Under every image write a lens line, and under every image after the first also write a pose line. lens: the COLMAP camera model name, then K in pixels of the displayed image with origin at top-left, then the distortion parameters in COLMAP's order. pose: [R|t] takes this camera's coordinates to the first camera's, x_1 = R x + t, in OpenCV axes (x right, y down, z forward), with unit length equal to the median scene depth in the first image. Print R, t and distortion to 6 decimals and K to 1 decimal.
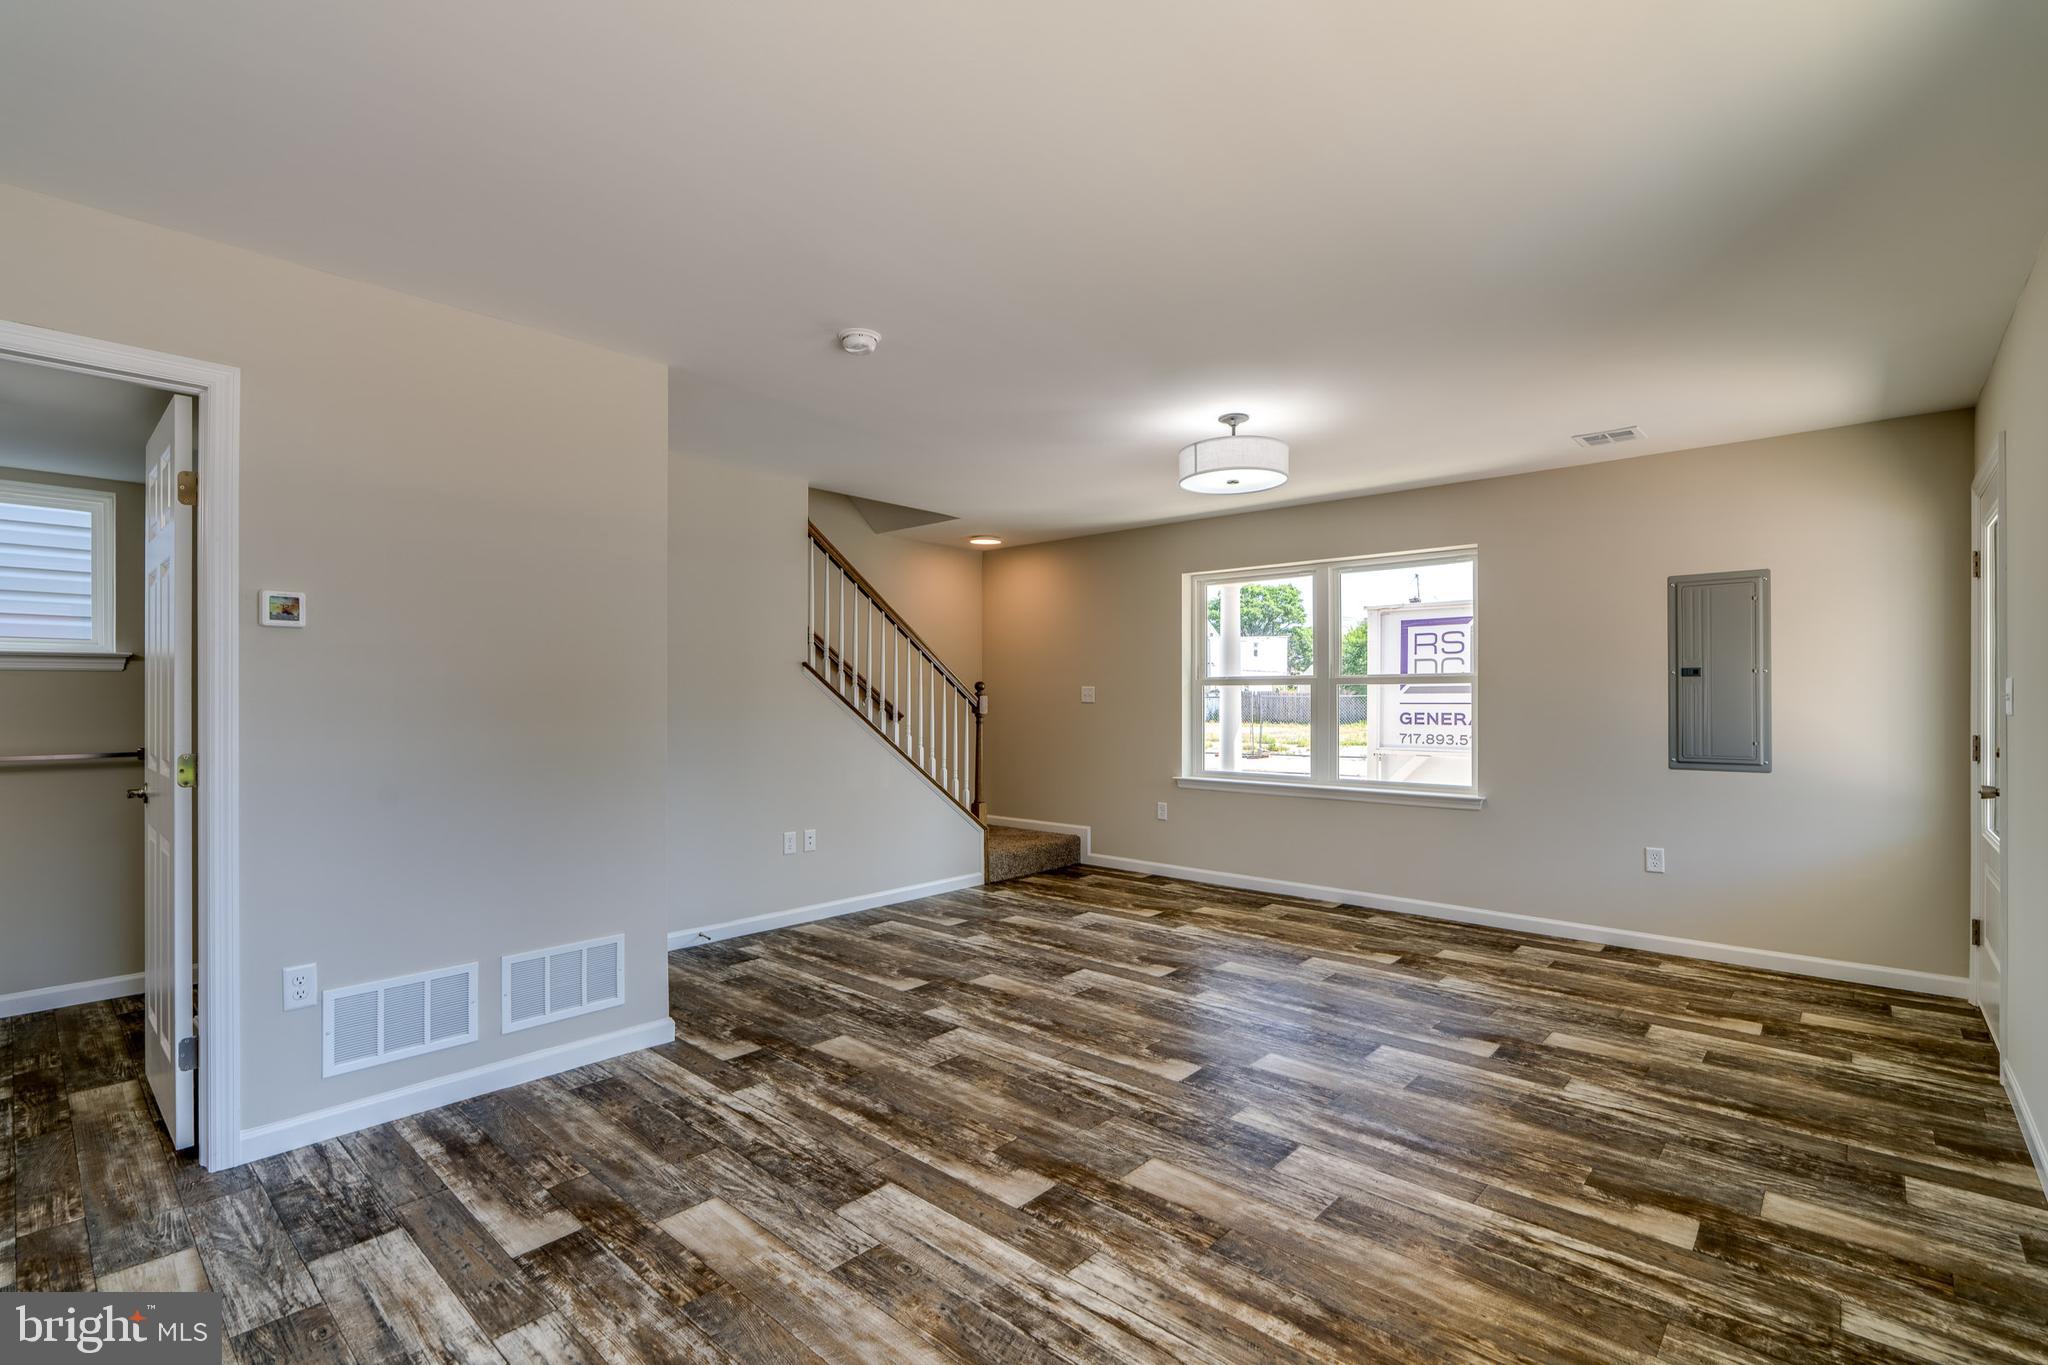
lens RADIAL K [[939.0, 0, 1024.0], [0, 939.0, 682.5], [0, 0, 1]] dist [-0.001852, 0.000214]
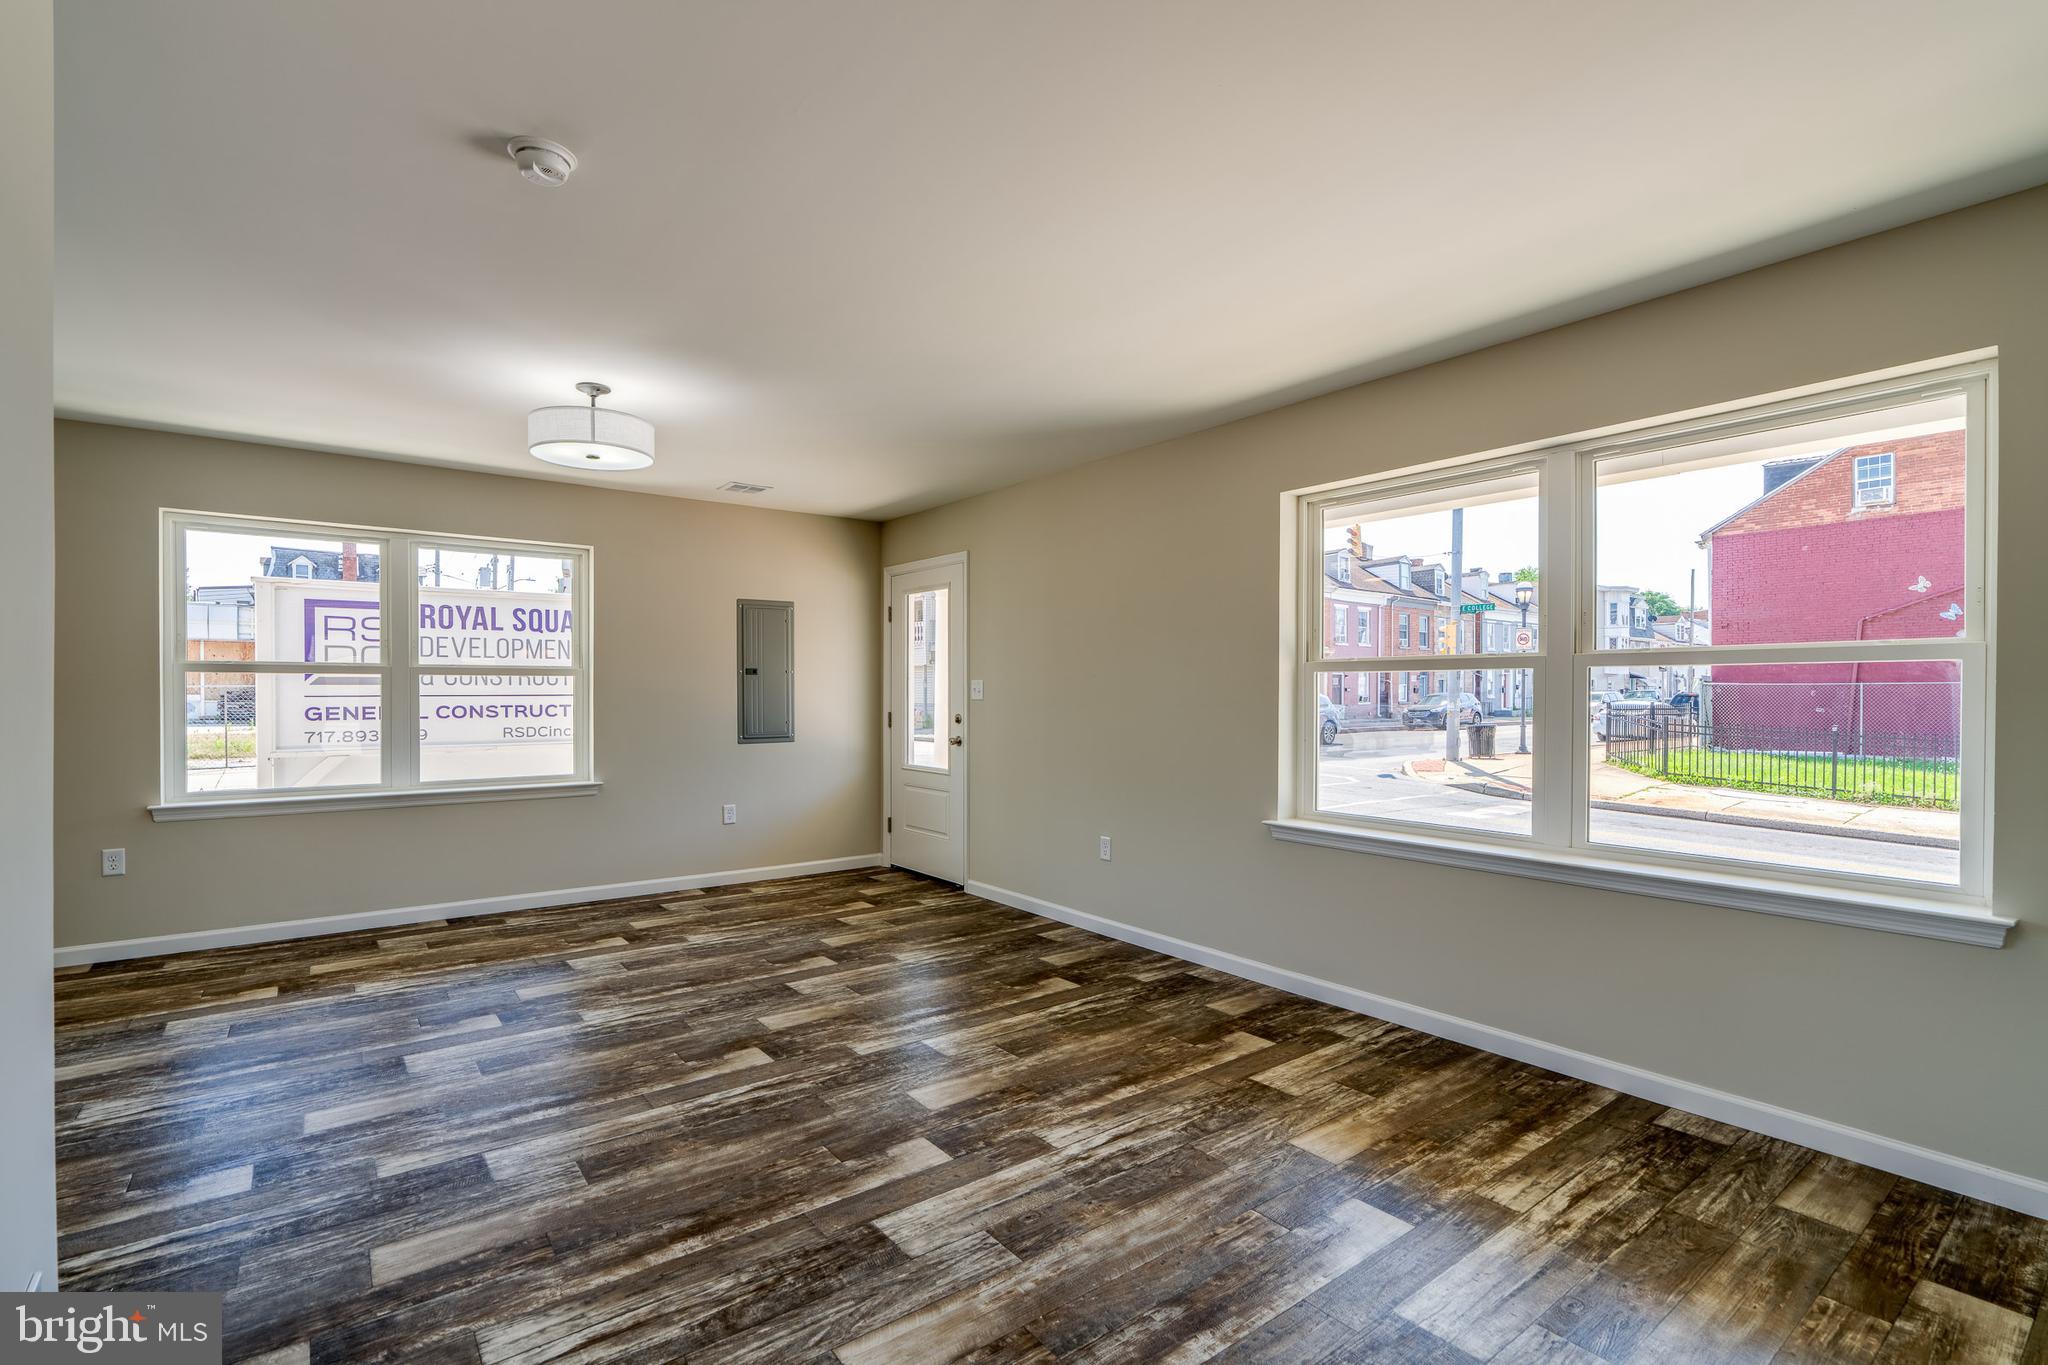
lens RADIAL K [[925.3, 0, 1024.0], [0, 925.3, 682.5], [0, 0, 1]] dist [-0.005337, 0.000720]
pose [[0.181359, 0.009456, 0.983372, -0.660549], [-0.017816, 0.999821, -0.006328, 0.007581], [-0.983256, -0.016372, 0.181495, 0.460303]]
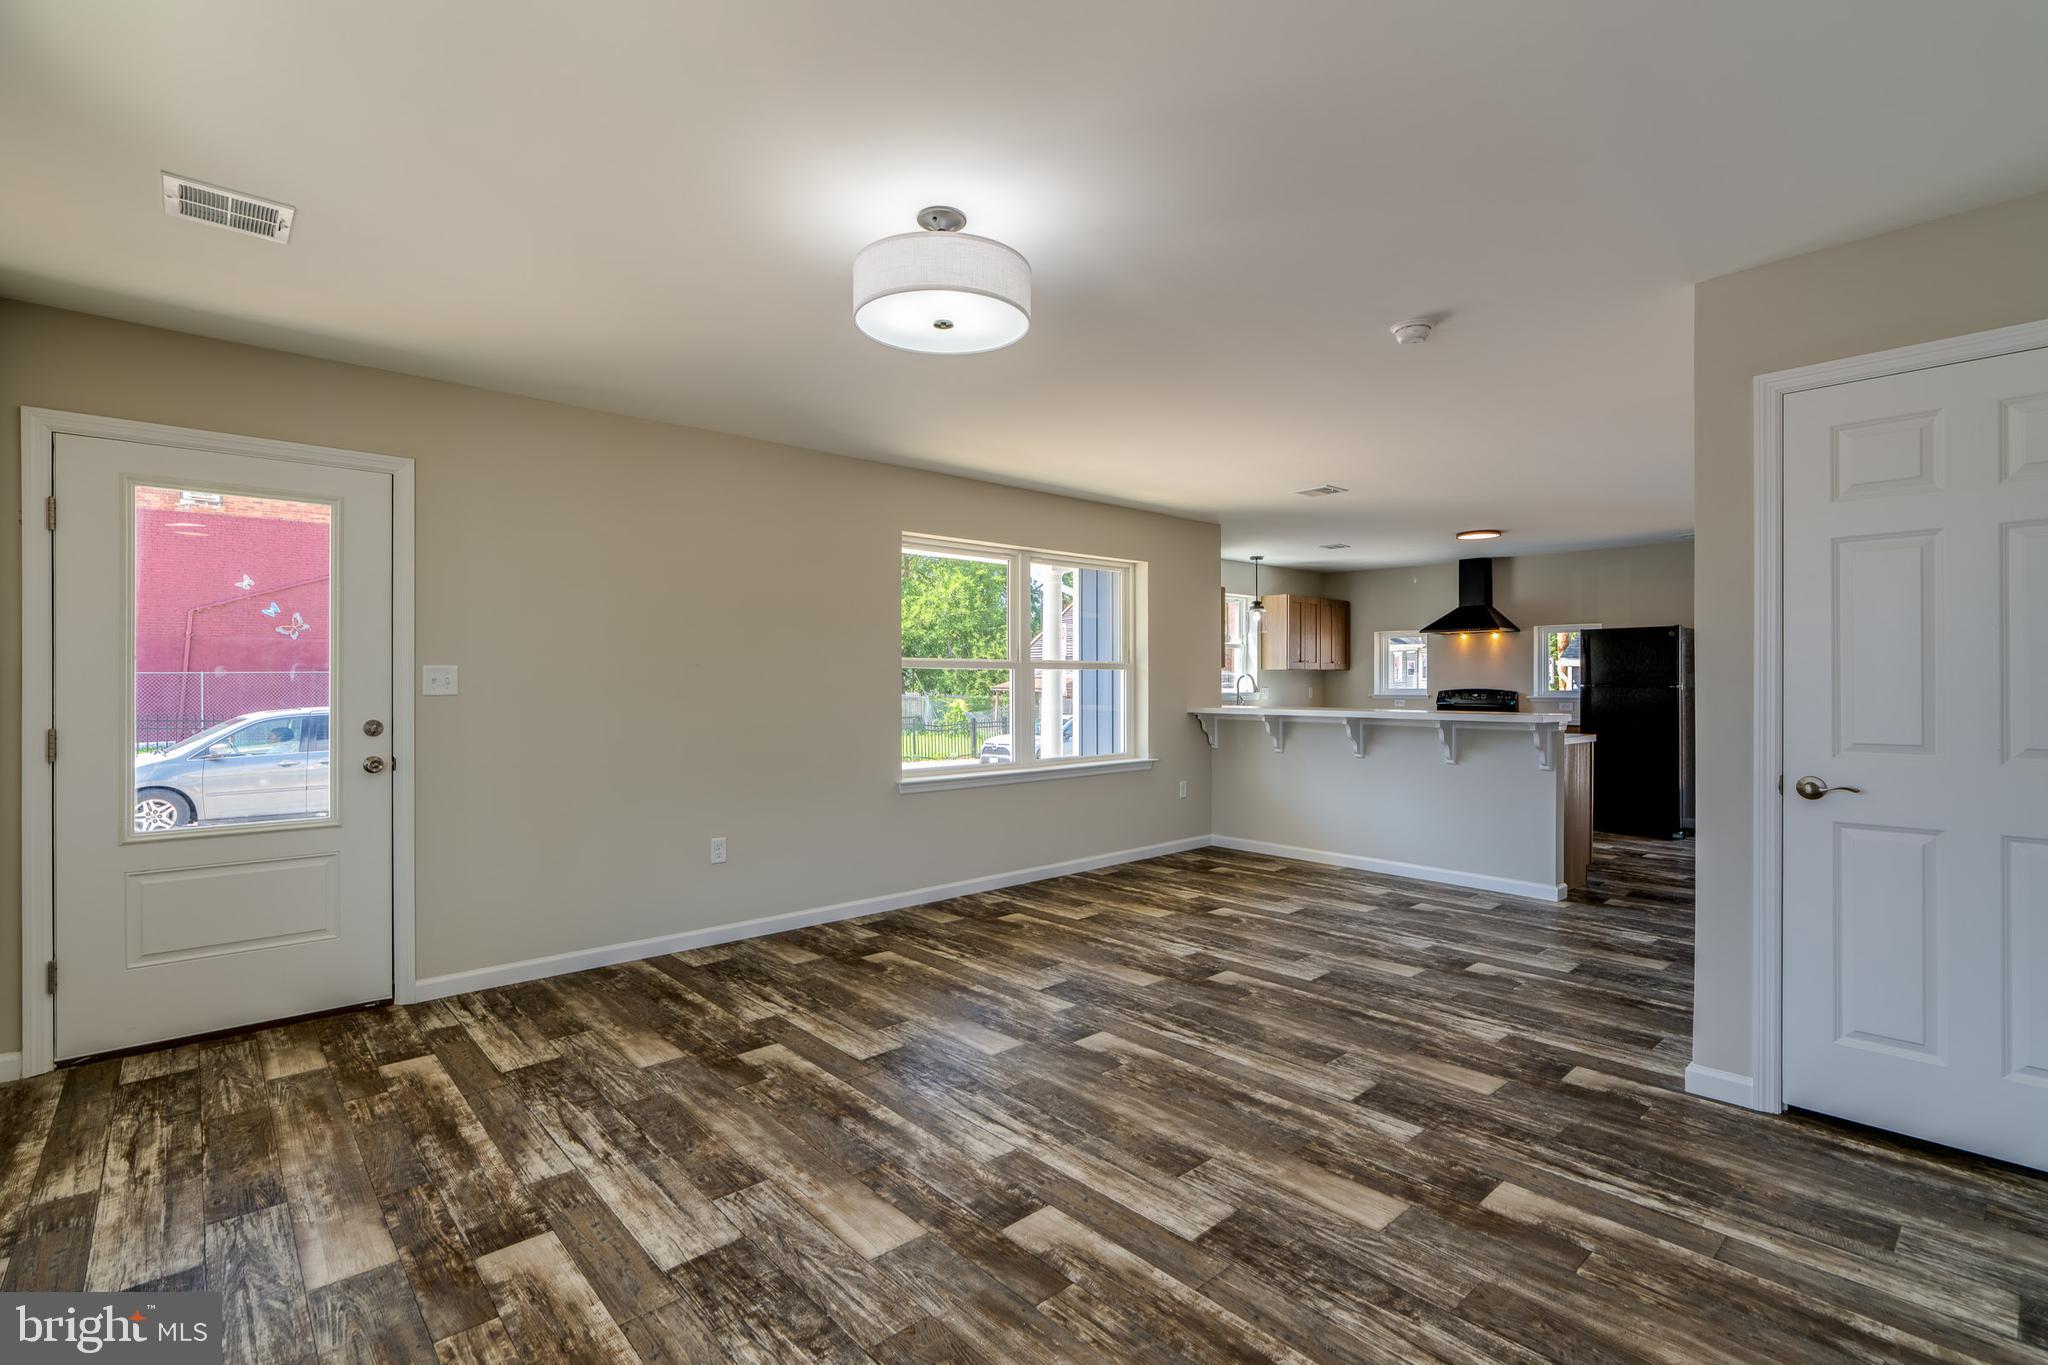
lens RADIAL K [[925.3, 0, 1024.0], [0, 925.3, 682.5], [0, 0, 1]] dist [-0.005337, 0.000720]
pose [[-0.994173, -0.000715, 0.107791, 0.116811], [-0.002450, 0.999869, -0.015969, 0.029089], [-0.107765, -0.016140, -0.994045, 1.744285]]
